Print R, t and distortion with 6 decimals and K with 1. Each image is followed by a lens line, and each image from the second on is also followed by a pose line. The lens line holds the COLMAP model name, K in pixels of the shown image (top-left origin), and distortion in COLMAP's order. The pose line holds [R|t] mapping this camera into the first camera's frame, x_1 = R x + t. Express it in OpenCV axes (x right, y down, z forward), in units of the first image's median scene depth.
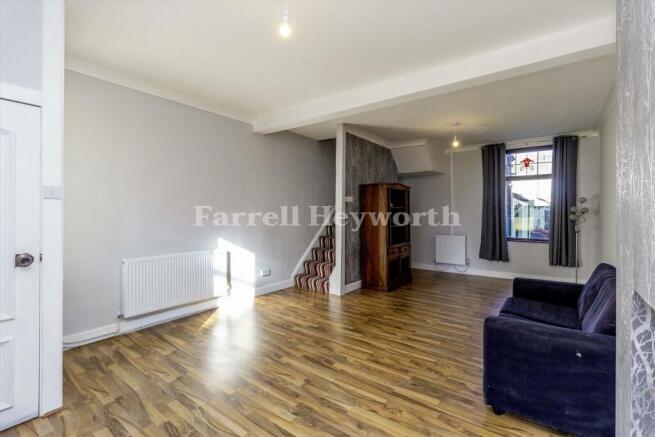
lens RADIAL K [[301.4, 0, 324.9], [0, 301.4, 215.0], [0, 0, 1]] dist [-0.000421, -0.000151]
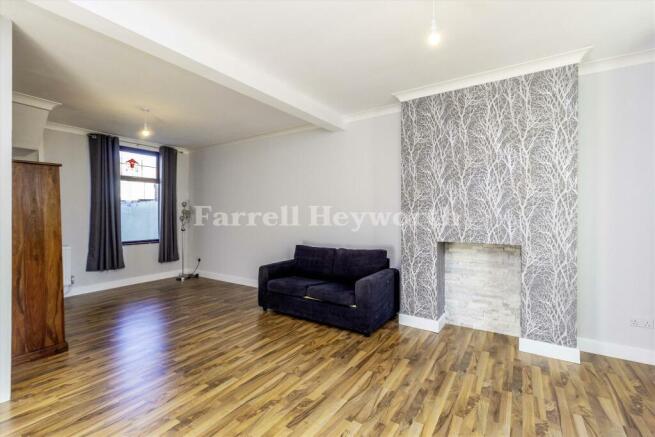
lens RADIAL K [[301.4, 0, 324.9], [0, 301.4, 215.0], [0, 0, 1]] dist [-0.000421, -0.000151]
pose [[-0.083019, -0.001431, 0.996547, -0.731130], [0.006721, 0.999975, 0.001996, -0.009132], [-0.996525, 0.006863, -0.083007, 0.946657]]
